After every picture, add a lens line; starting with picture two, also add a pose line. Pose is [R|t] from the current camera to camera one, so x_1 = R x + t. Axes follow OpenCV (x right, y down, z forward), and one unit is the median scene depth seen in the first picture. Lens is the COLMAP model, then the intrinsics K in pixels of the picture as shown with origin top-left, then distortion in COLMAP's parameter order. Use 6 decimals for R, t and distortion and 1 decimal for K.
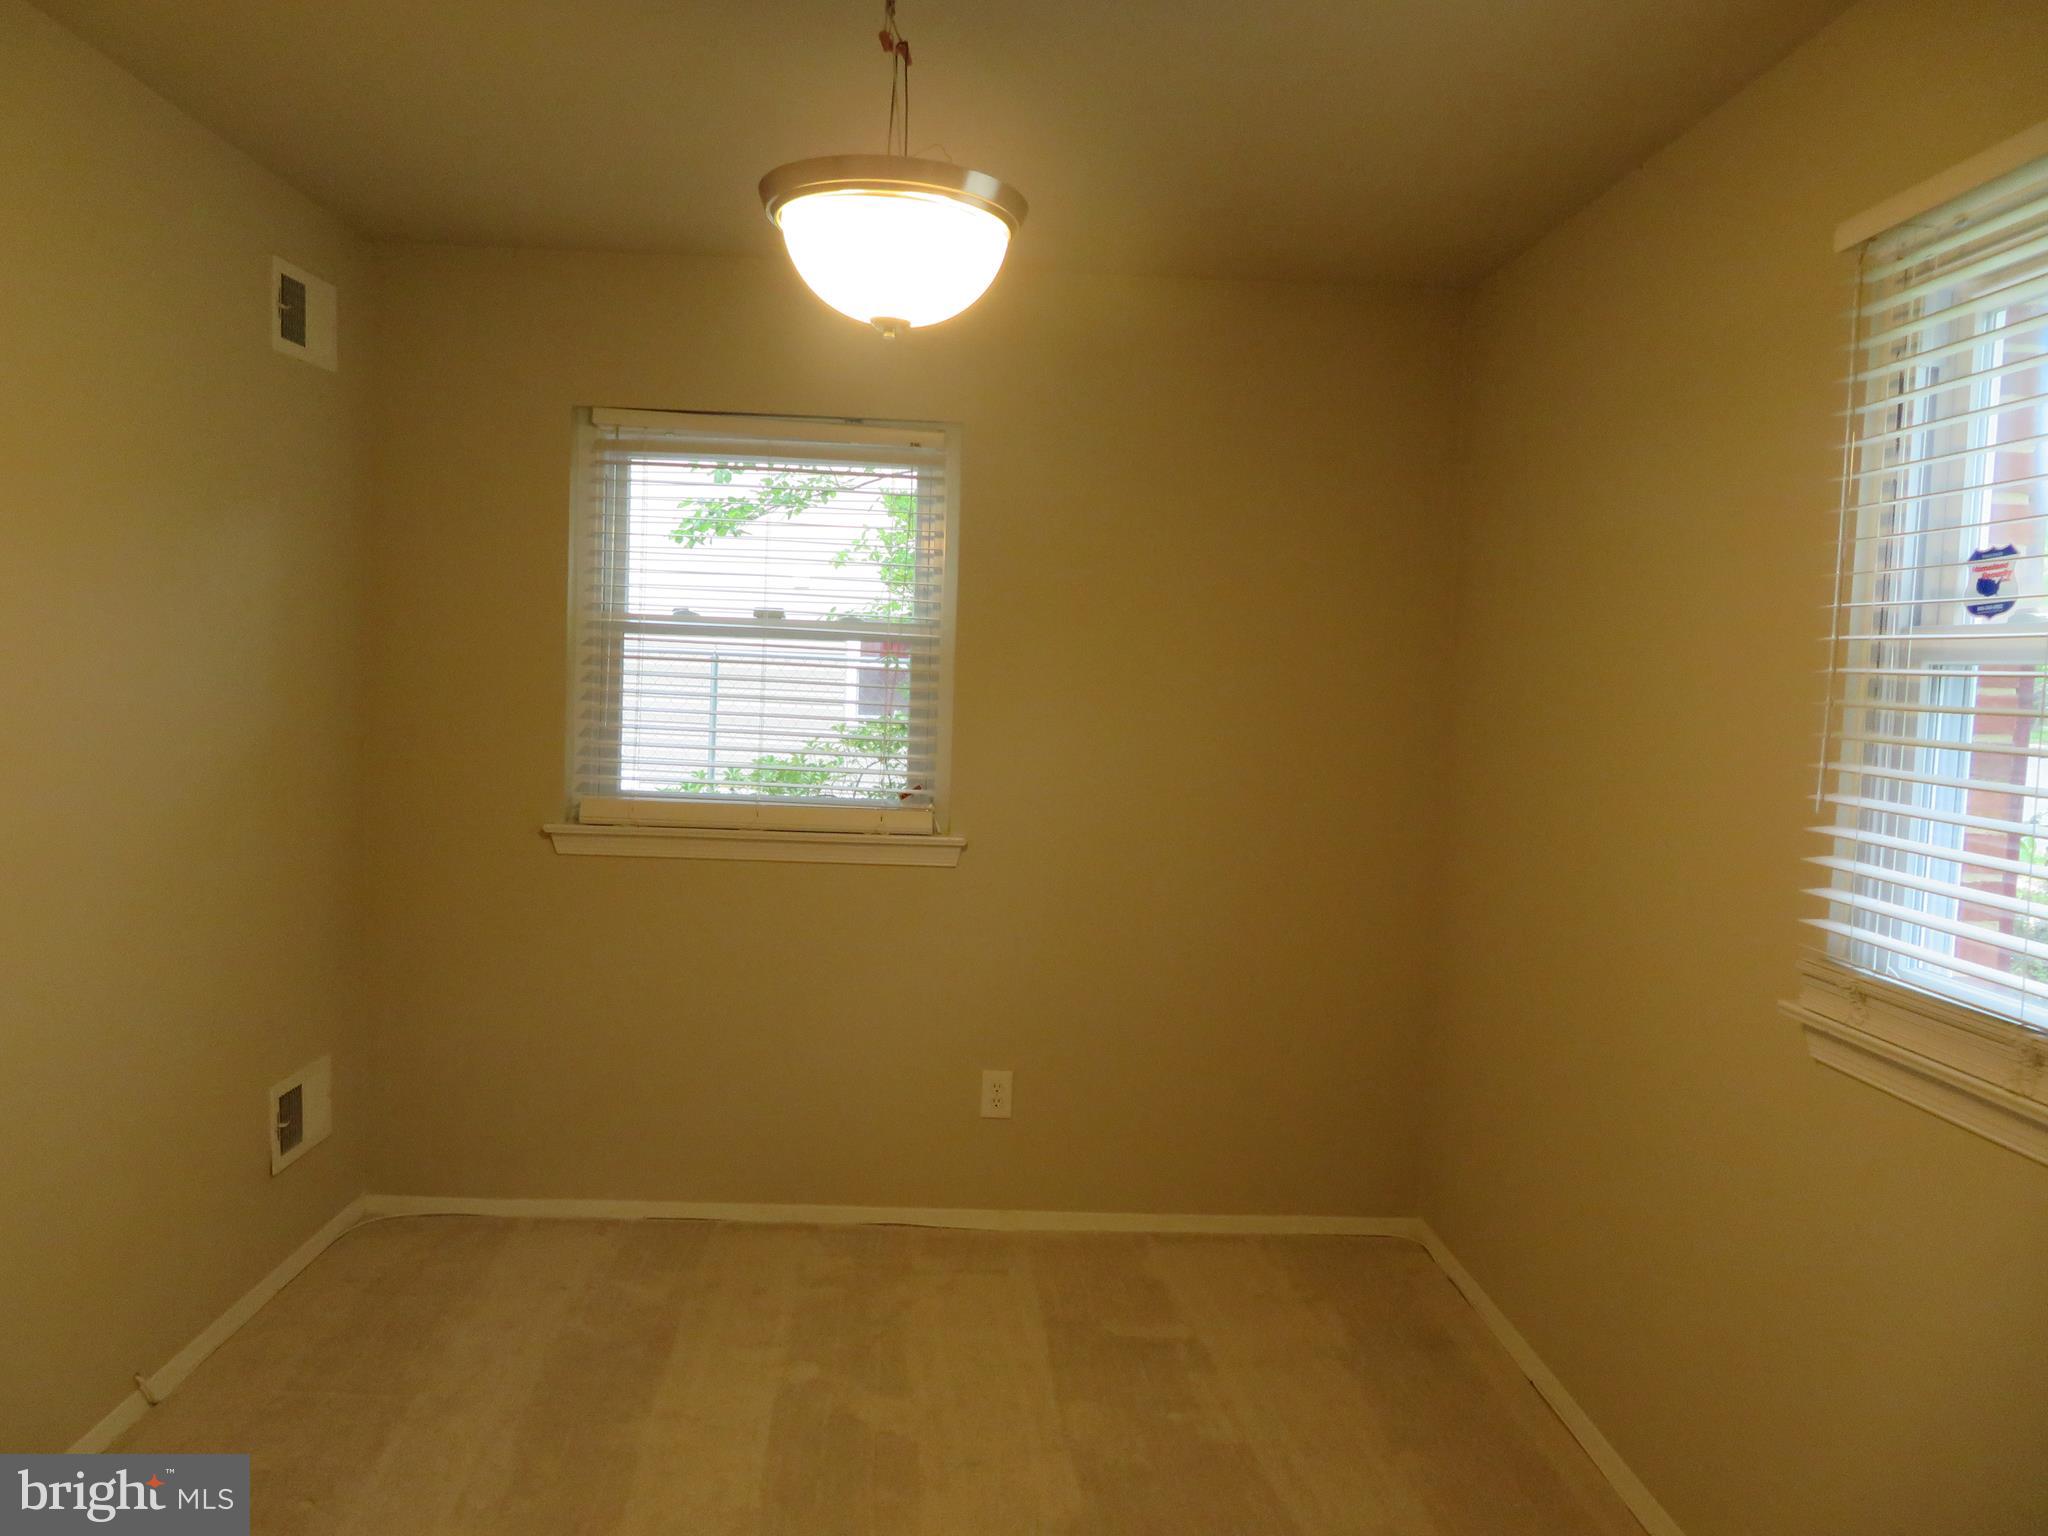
lens RADIAL K [[1492.5, 0, 1023.9], [0, 1492.5, 763.7], [0, 0, 1]] dist [0.000189, -0.001645]
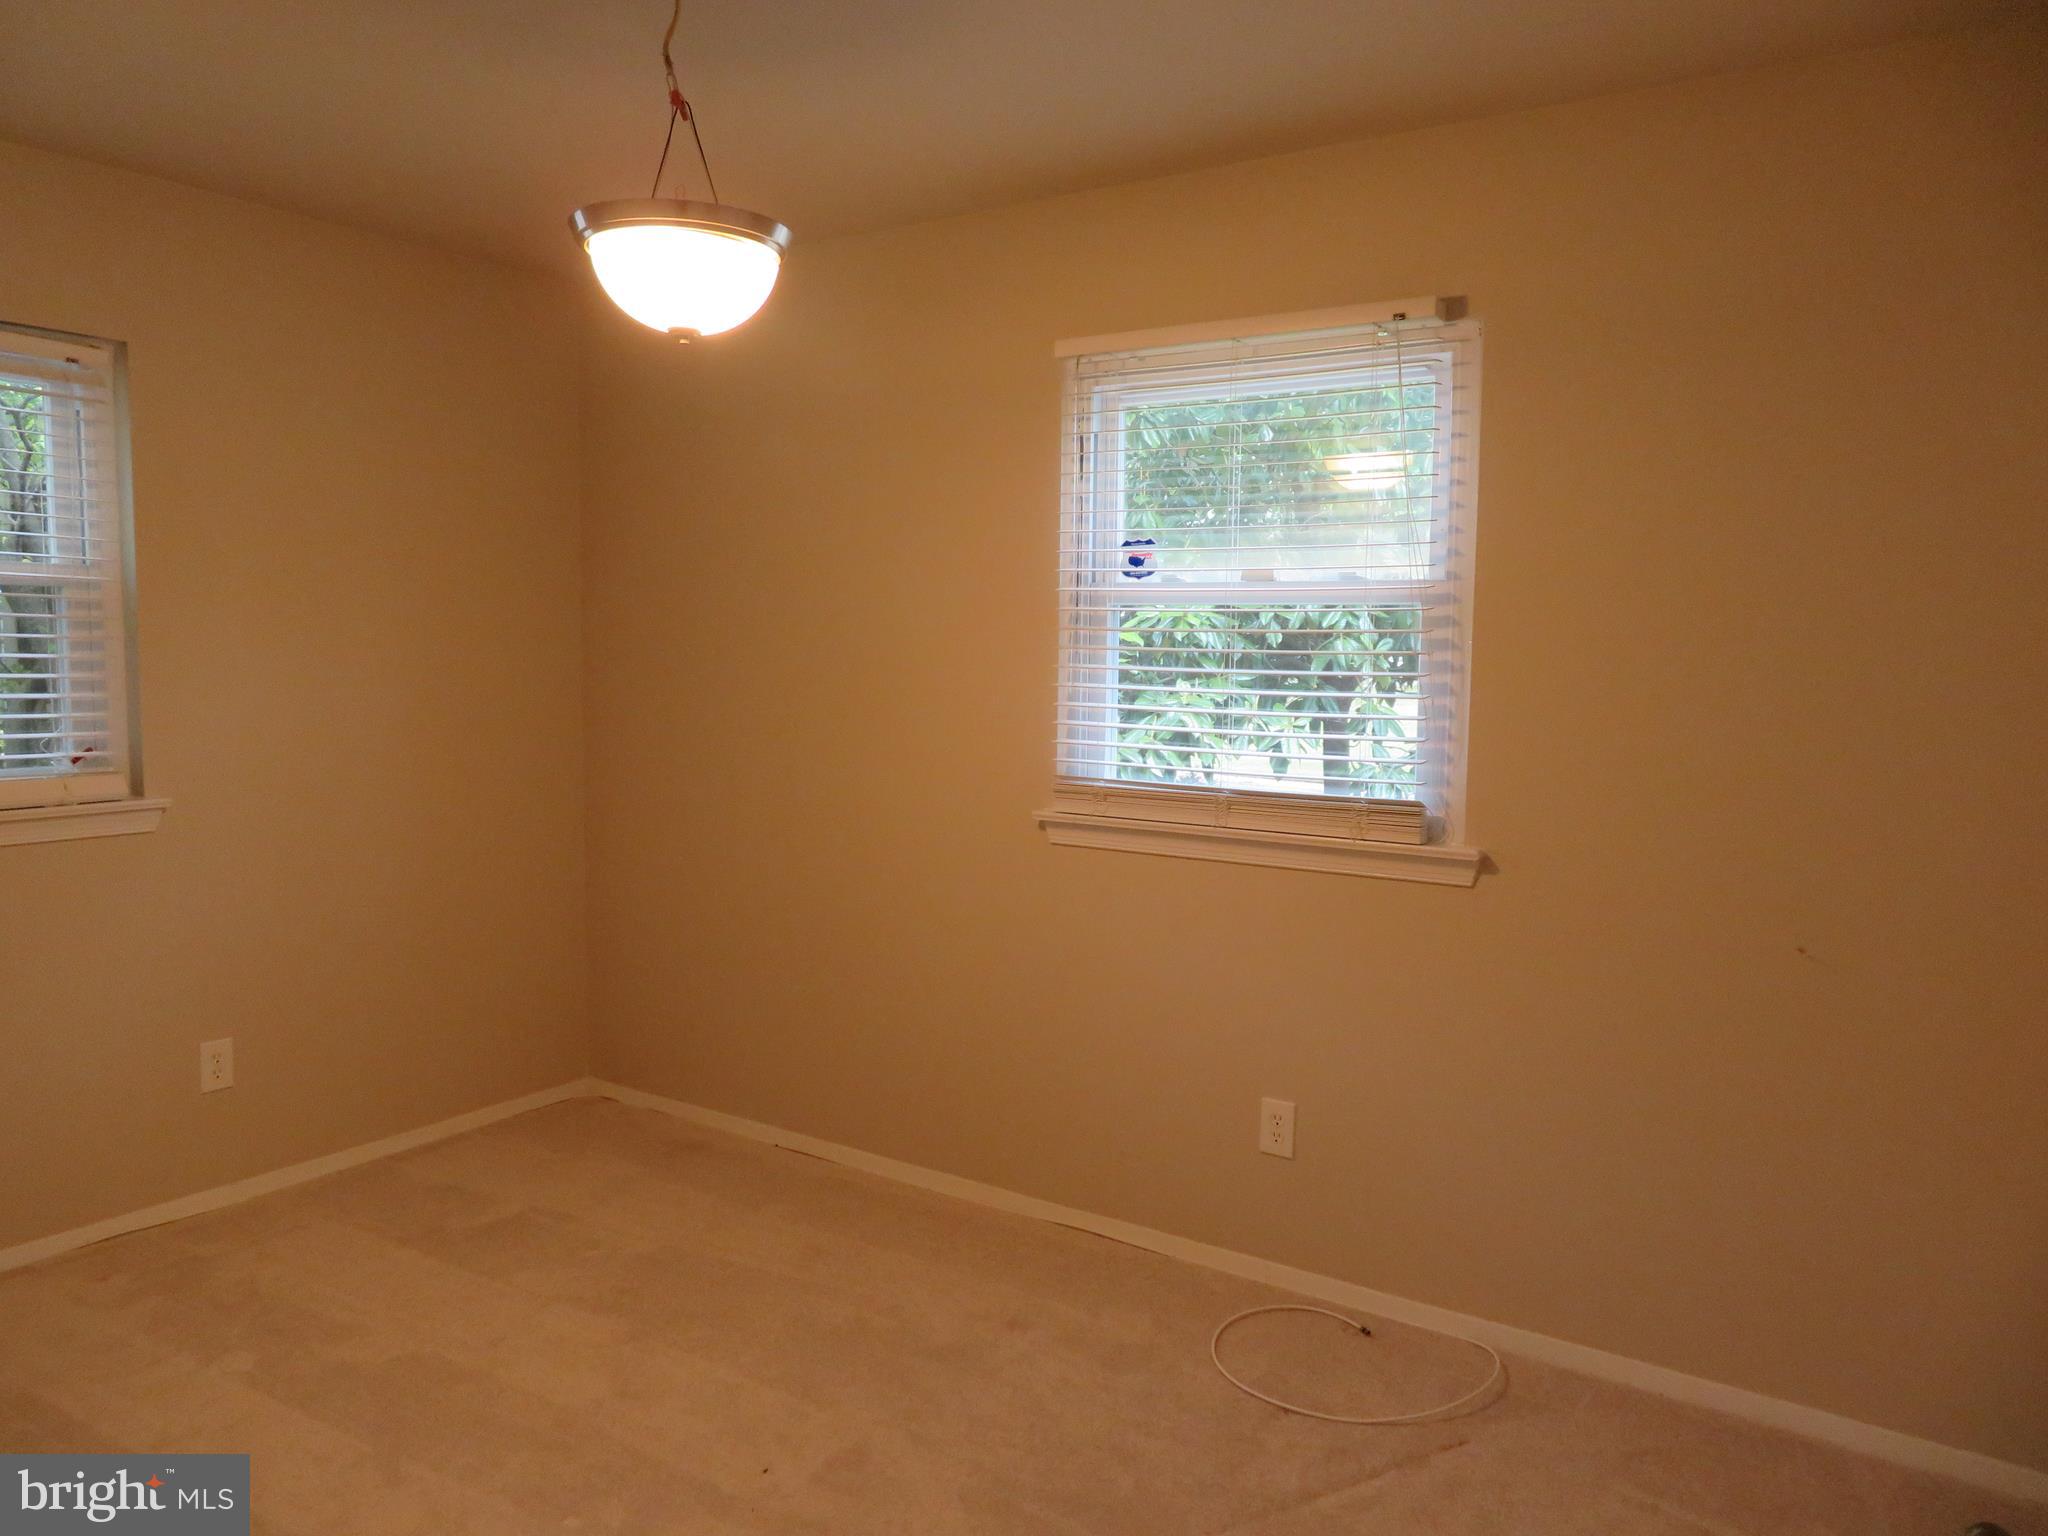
lens RADIAL K [[1492.5, 0, 1026.9], [0, 1492.5, 766.0], [0, 0, 1]] dist [0.000189, -0.001645]
pose [[0.580157, -0.094878, 0.808960, -0.588063], [0.058260, 0.995482, 0.074973, -0.010348], [-0.812419, 0.003634, 0.583063, 0.038839]]
